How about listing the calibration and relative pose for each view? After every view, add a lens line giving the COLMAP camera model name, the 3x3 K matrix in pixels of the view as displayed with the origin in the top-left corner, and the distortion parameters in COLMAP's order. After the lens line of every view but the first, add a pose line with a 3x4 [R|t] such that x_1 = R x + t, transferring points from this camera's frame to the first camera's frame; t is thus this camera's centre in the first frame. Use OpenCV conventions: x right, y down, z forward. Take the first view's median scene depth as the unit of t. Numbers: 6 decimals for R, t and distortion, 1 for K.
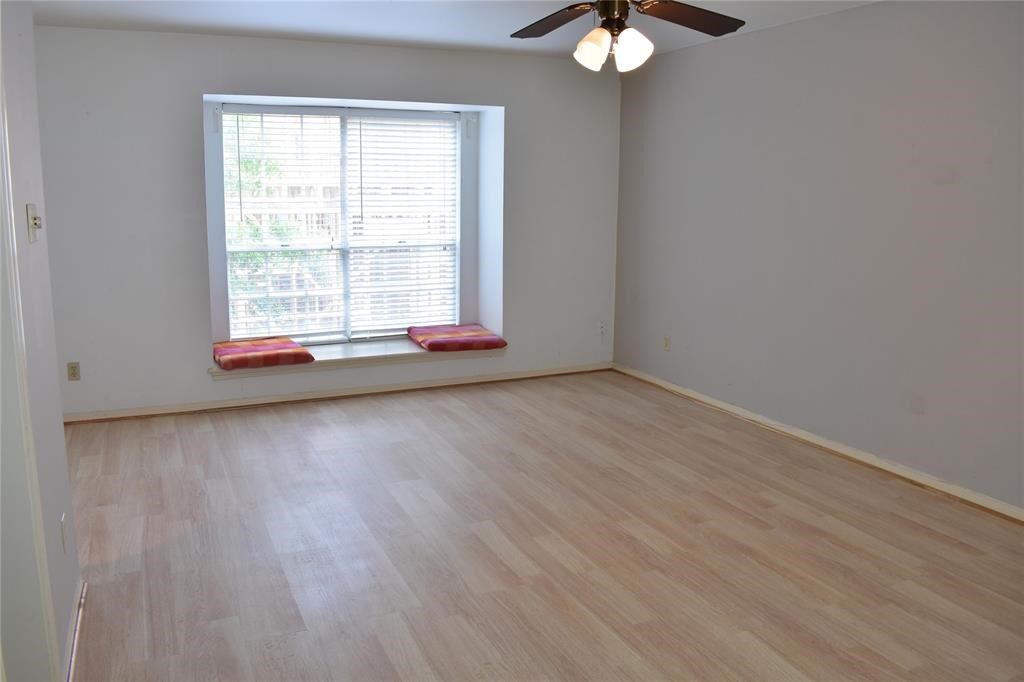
lens RADIAL K [[805.2, 0, 512.4], [0, 805.2, 317.1], [0, 0, 1]] dist [-0.089473, 0.000221]
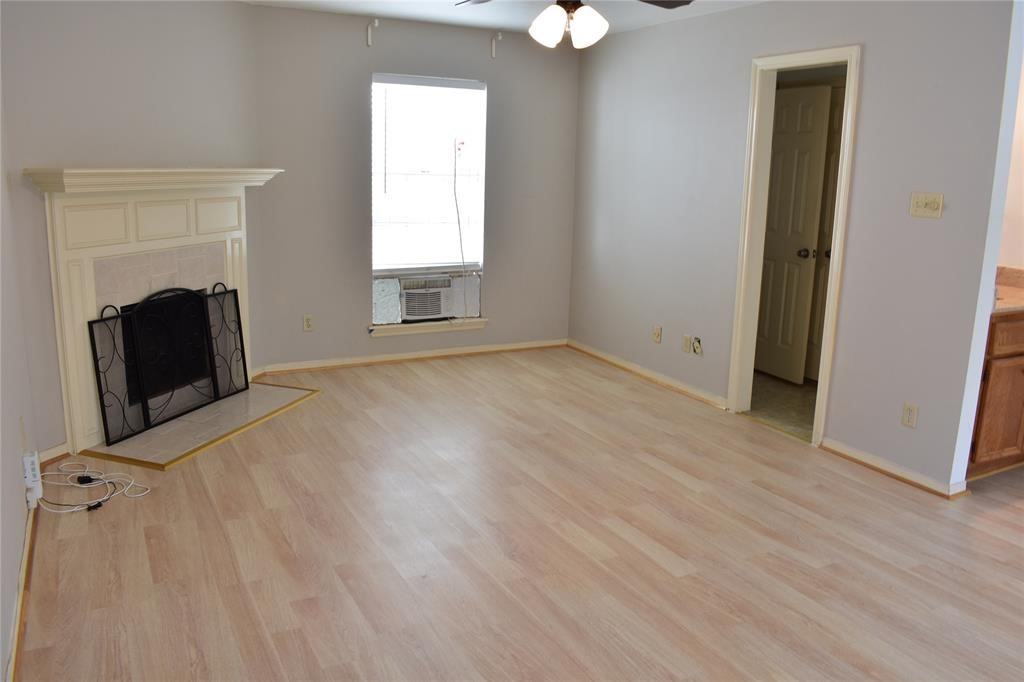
lens RADIAL K [[793.3, 0, 512.0], [0, 793.3, 341.0], [0, 0, 1]] dist [-0.094855, -0.001720]
pose [[-0.997964, -0.023010, -0.059482, 0.165119], [-0.042780, 0.933221, 0.356747, -0.211275], [0.047301, 0.358565, -0.932305, 1.398015]]
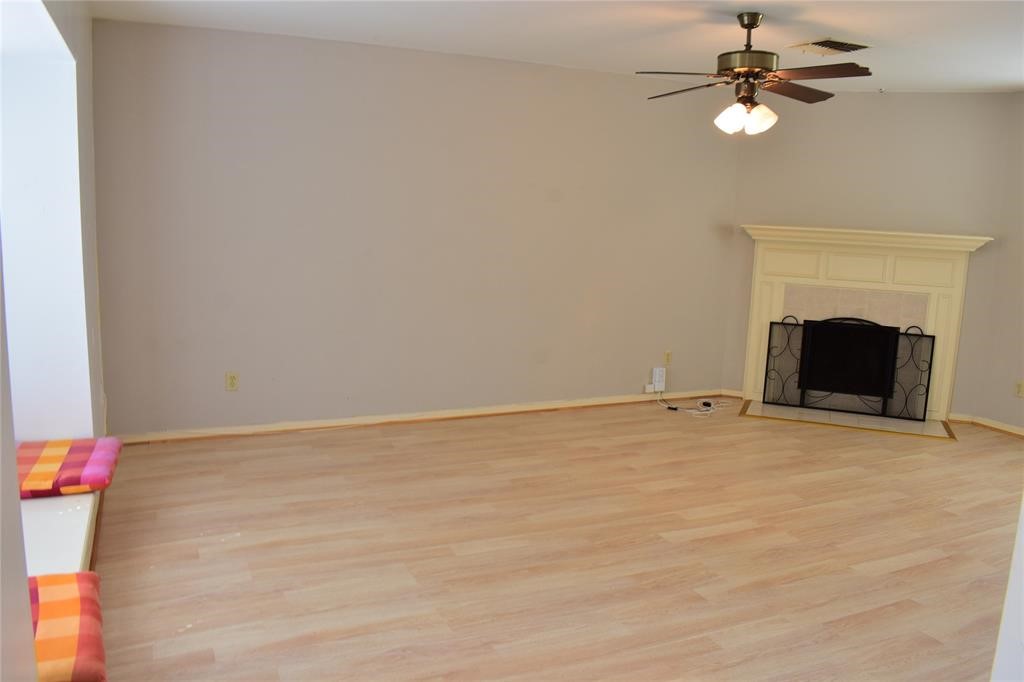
lens RADIAL K [[800.6, 0, 512.0], [0, 800.6, 341.0], [0, 0, 1]] dist [-0.092686, 0.008798]
pose [[0.002838, -0.178832, 0.983876, -0.852472], [0.117846, 0.977084, 0.177257, -0.169570], [-0.993028, 0.115443, 0.023848, 0.961847]]
